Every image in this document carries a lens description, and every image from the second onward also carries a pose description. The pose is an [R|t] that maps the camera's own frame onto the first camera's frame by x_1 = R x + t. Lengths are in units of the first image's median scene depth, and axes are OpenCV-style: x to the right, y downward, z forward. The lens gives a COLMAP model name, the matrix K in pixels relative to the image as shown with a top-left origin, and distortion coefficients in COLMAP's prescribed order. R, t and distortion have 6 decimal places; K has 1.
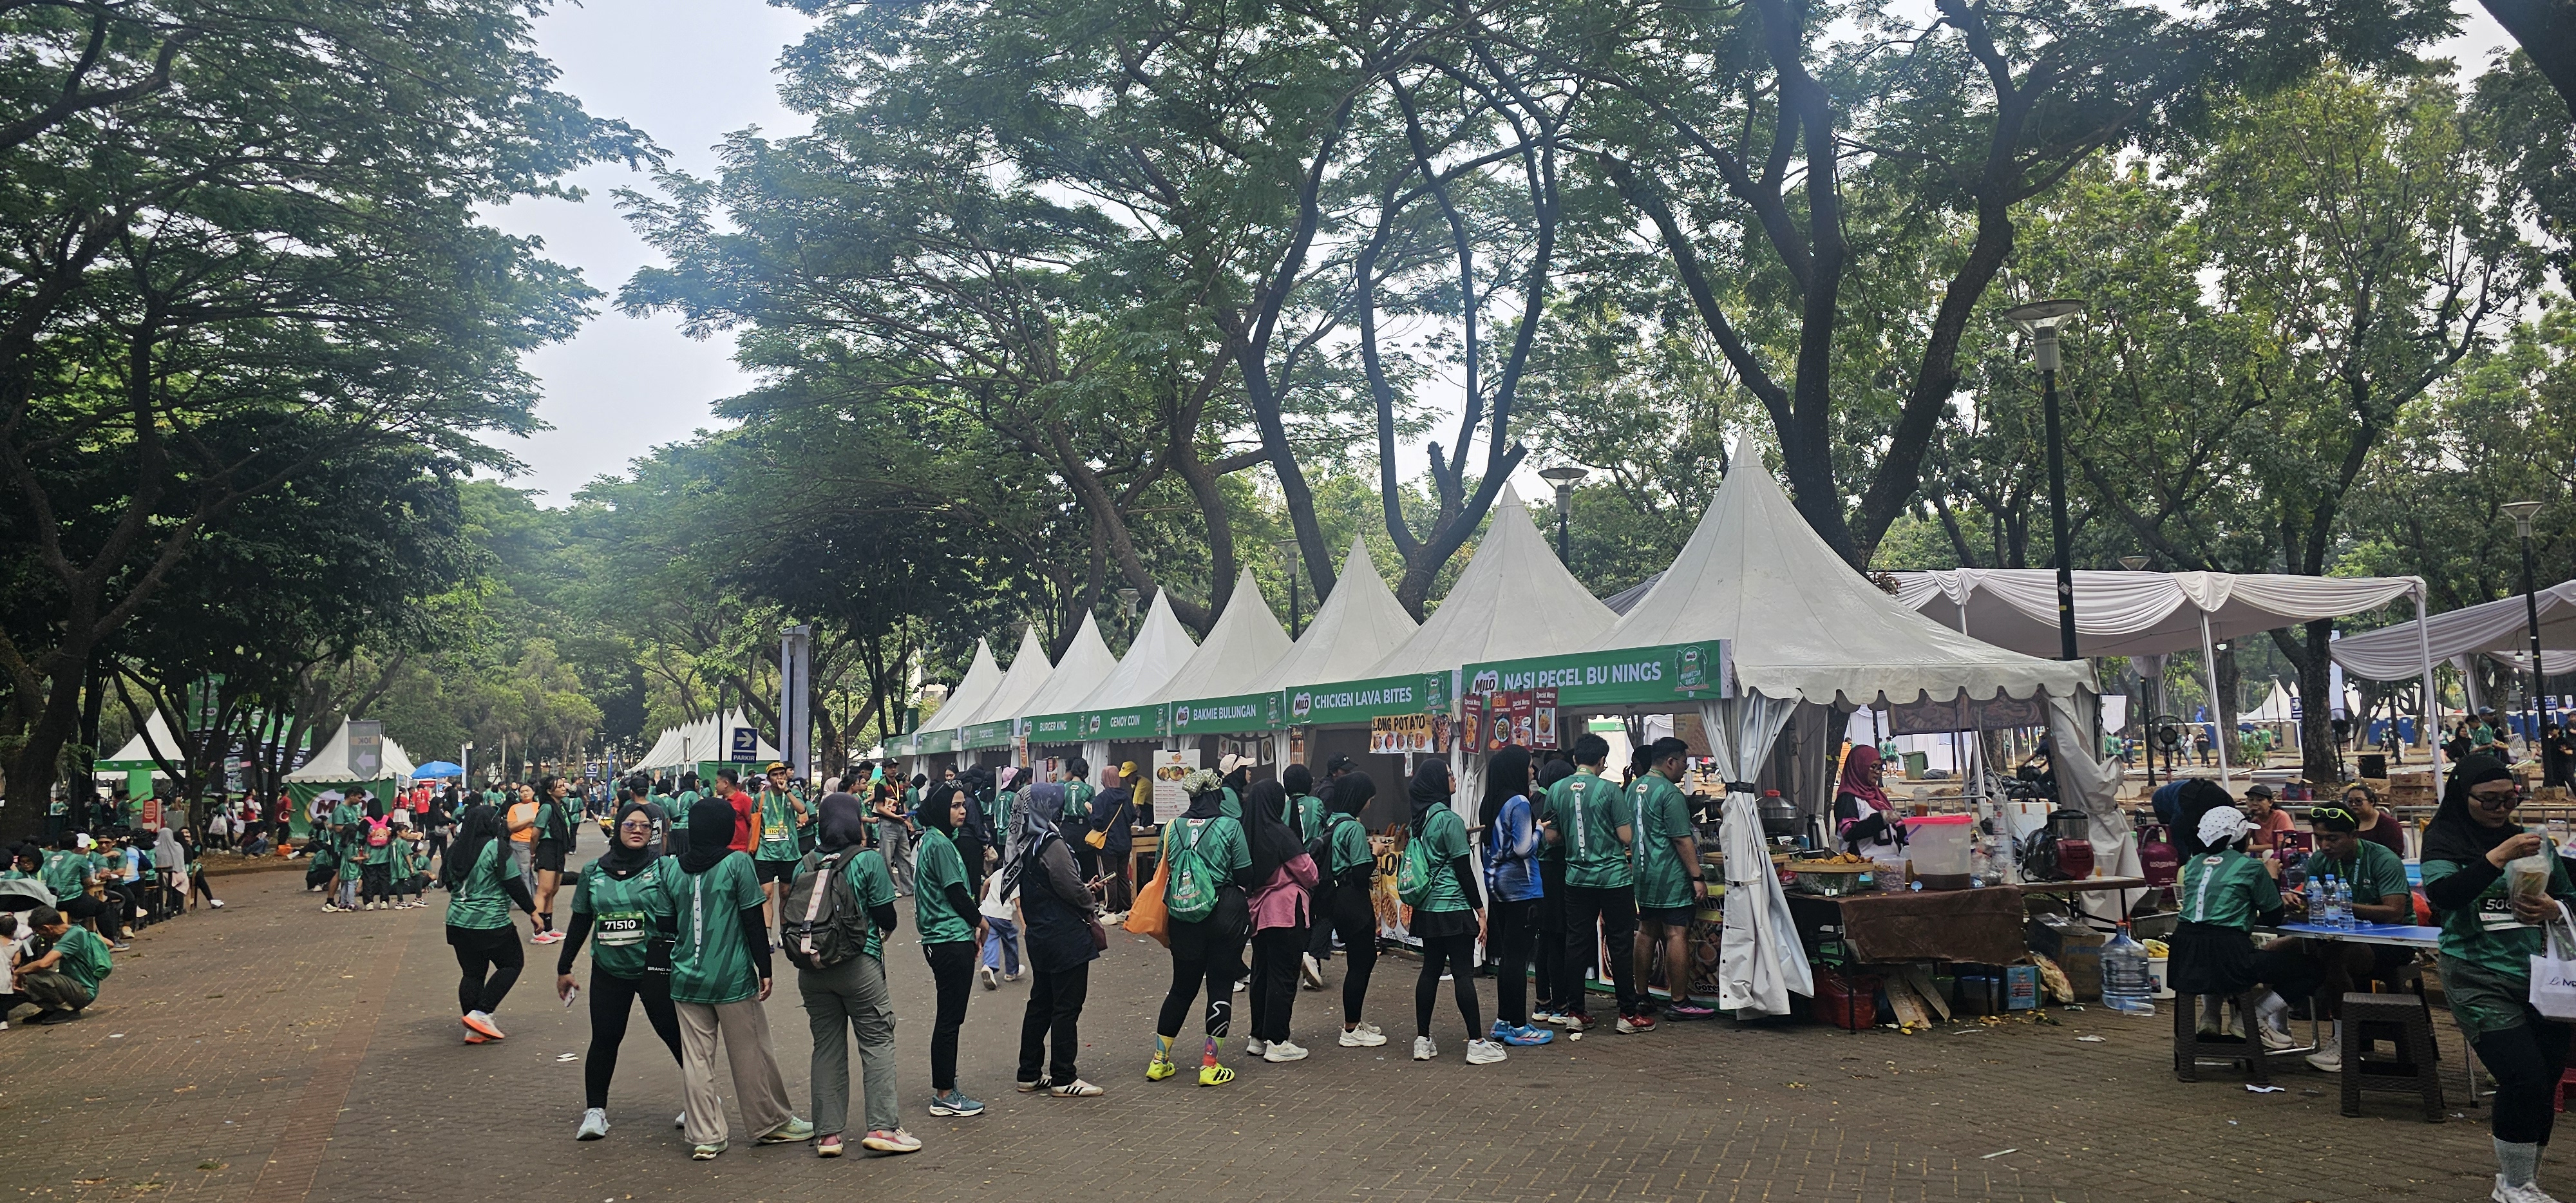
lens RADIAL K [[1750.6, 0, 1250.2], [0, 1750.6, 570.4], [0, 0, 1]] dist [0.082033, -0.091603]
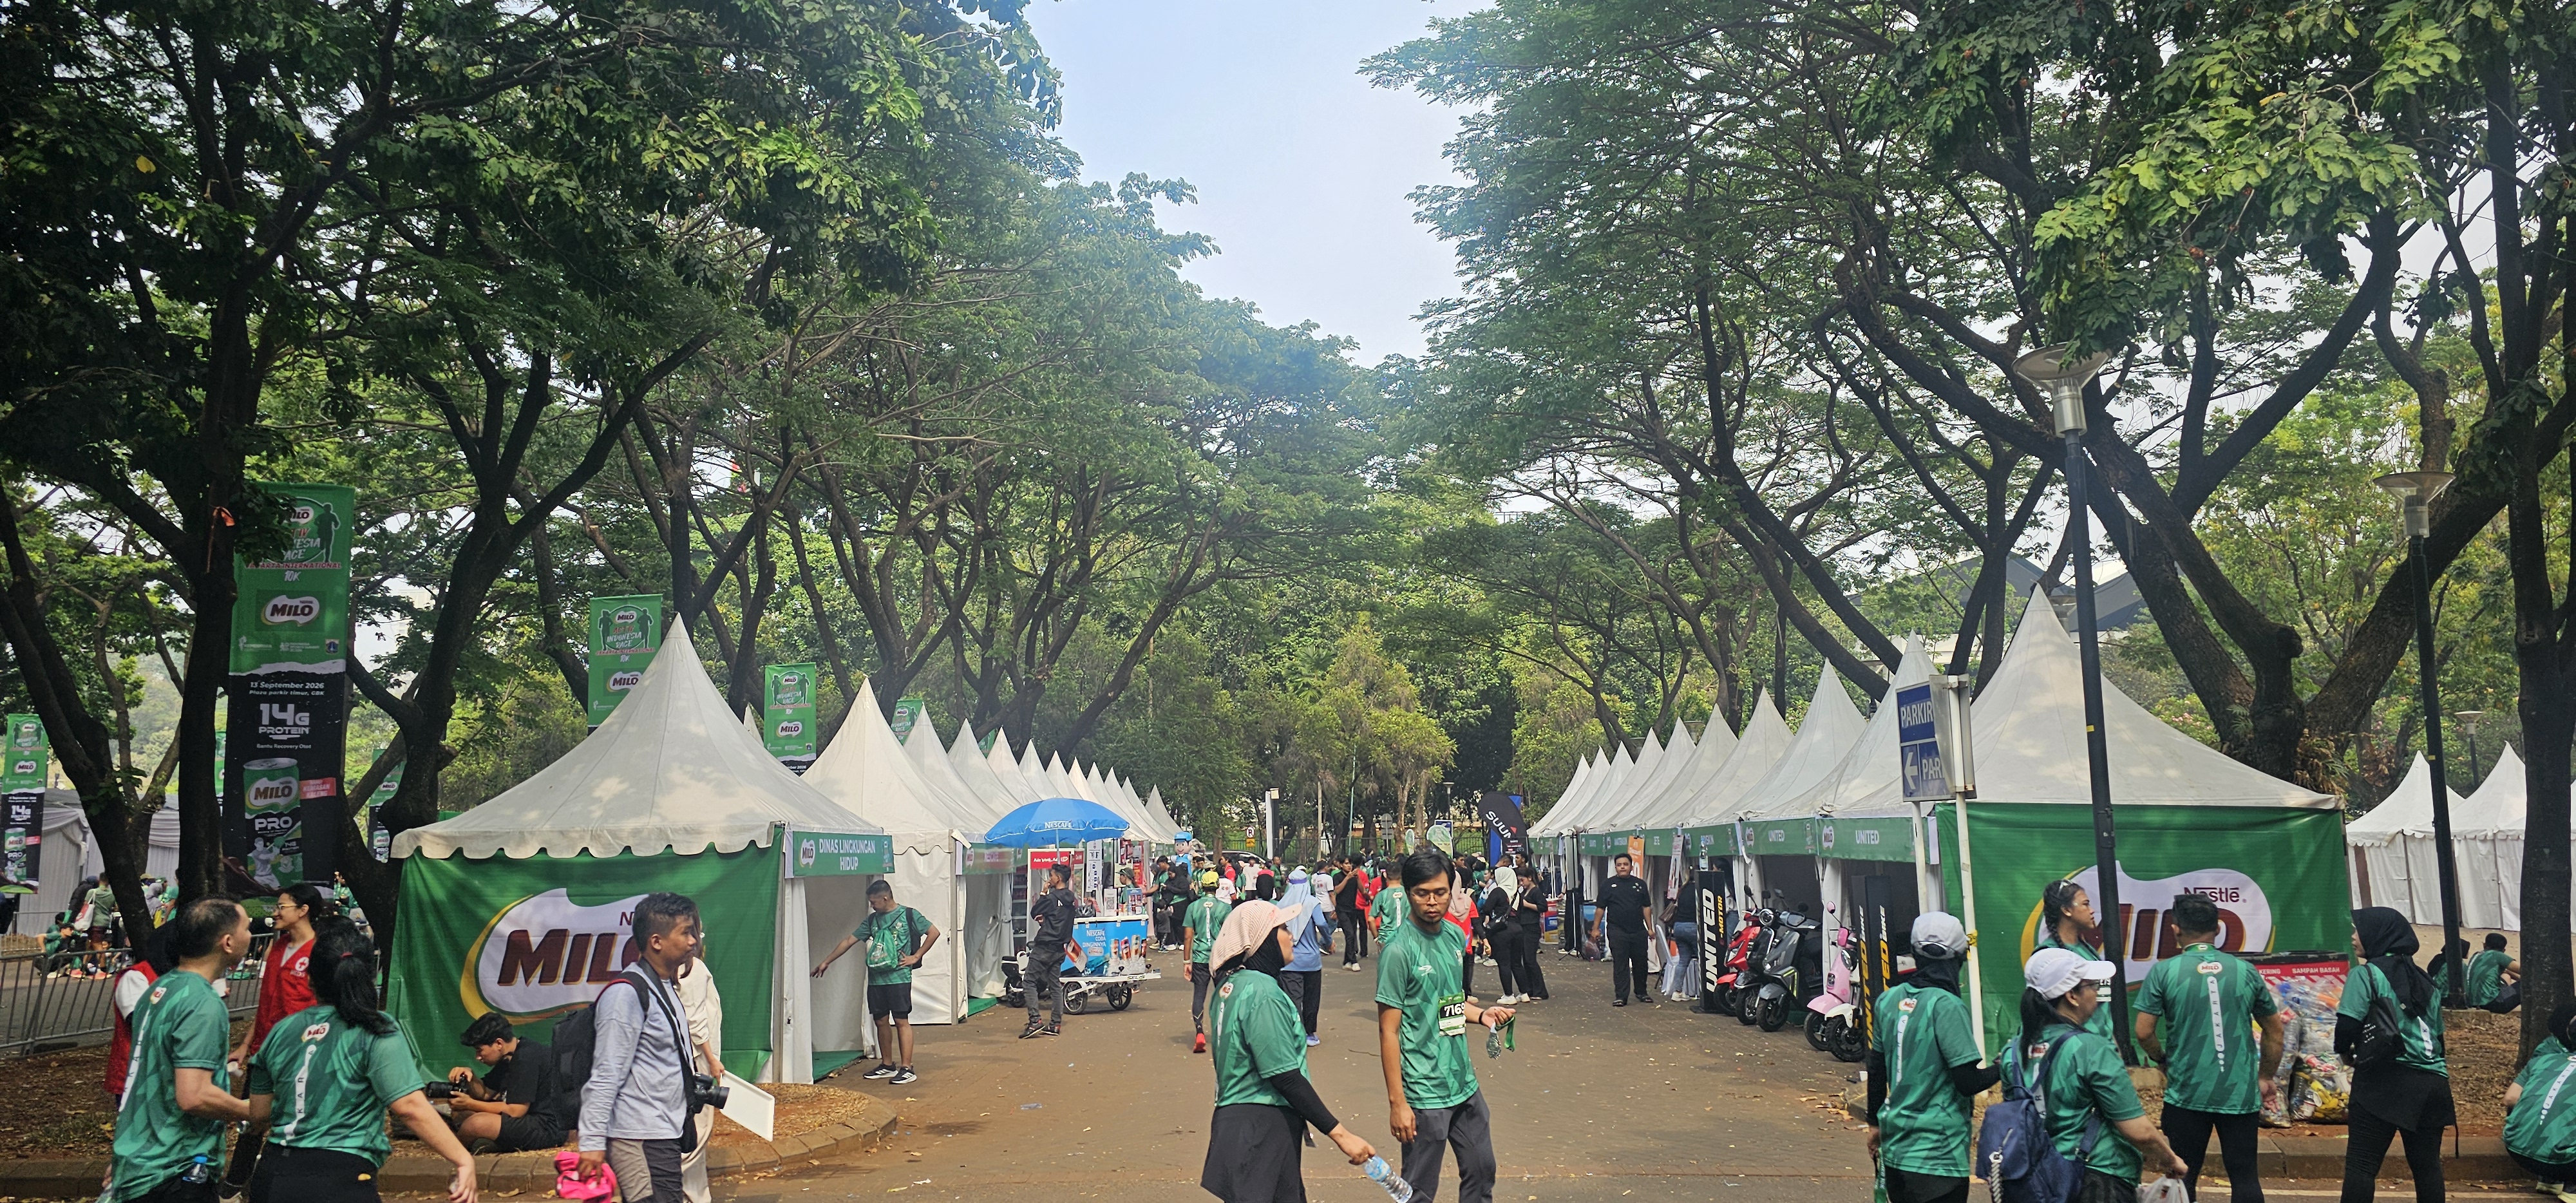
lens RADIAL K [[1750.6, 0, 1250.2], [0, 1750.6, 570.4], [0, 0, 1]] dist [0.082033, -0.091603]
pose [[0.899197, -0.038413, -0.435855, -0.156735], [0.021320, 0.998802, -0.044043, 0.045292], [0.437025, 0.030311, 0.898938, 0.404096]]
